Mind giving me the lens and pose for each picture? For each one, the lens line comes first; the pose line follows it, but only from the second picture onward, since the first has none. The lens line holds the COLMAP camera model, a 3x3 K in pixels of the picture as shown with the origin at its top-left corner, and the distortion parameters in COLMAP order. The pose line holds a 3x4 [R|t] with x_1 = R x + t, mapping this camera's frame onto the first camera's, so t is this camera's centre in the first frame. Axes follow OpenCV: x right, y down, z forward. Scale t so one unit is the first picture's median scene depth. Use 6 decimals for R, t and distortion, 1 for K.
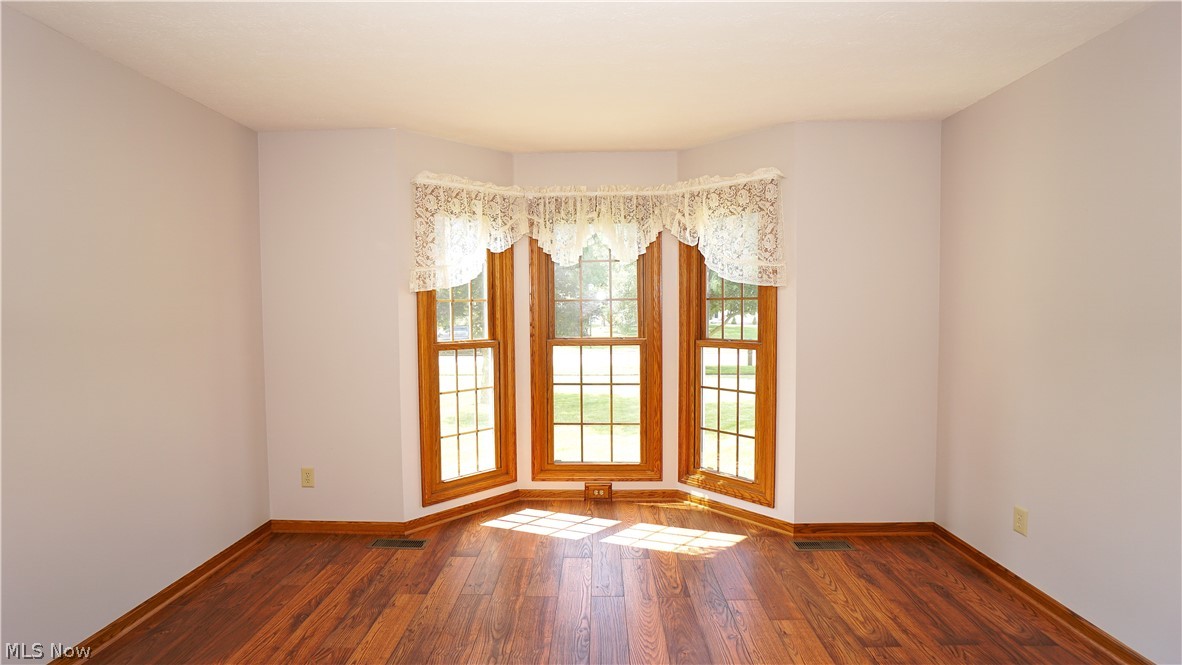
lens RADIAL K [[531.2, 0, 581.0], [0, 531.2, 332.6], [0, 0, 1]] dist [-0.062960, 0.025543]
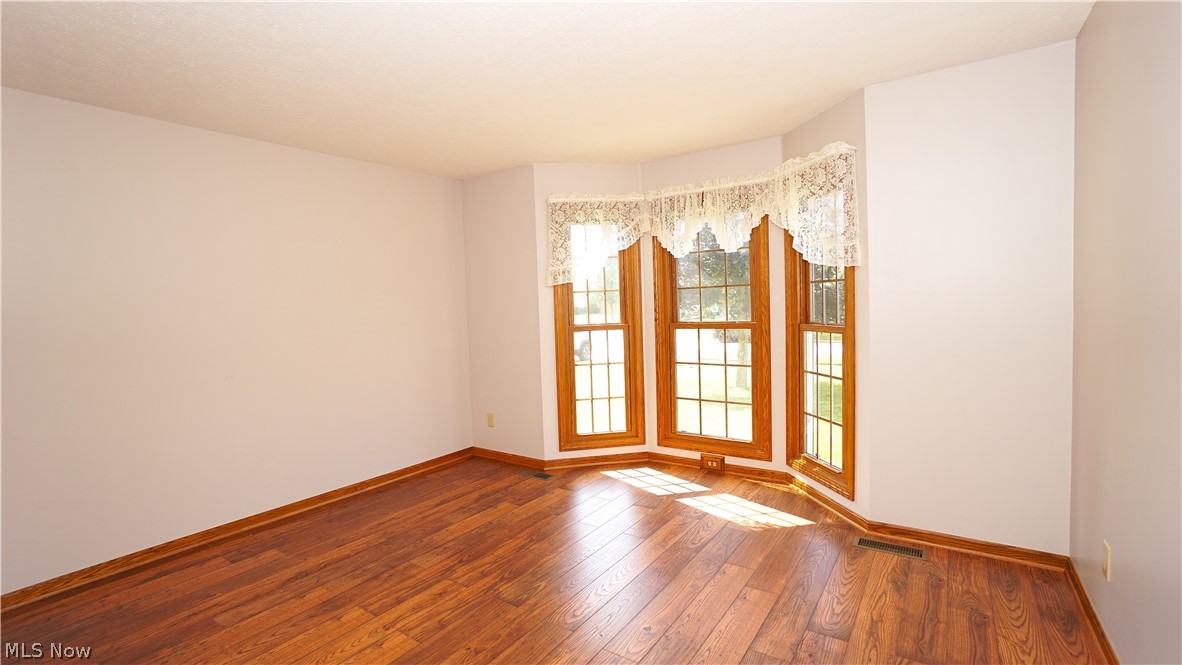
lens RADIAL K [[520.8, 0, 589.3], [0, 520.8, 328.1], [0, 0, 1]] dist [-0.062206, 0.023372]
pose [[0.835641, 0.007659, -0.549222, 0.421042], [0.001463, 0.999868, 0.016169, 0.005899], [0.549274, -0.014315, 0.835520, -0.025153]]
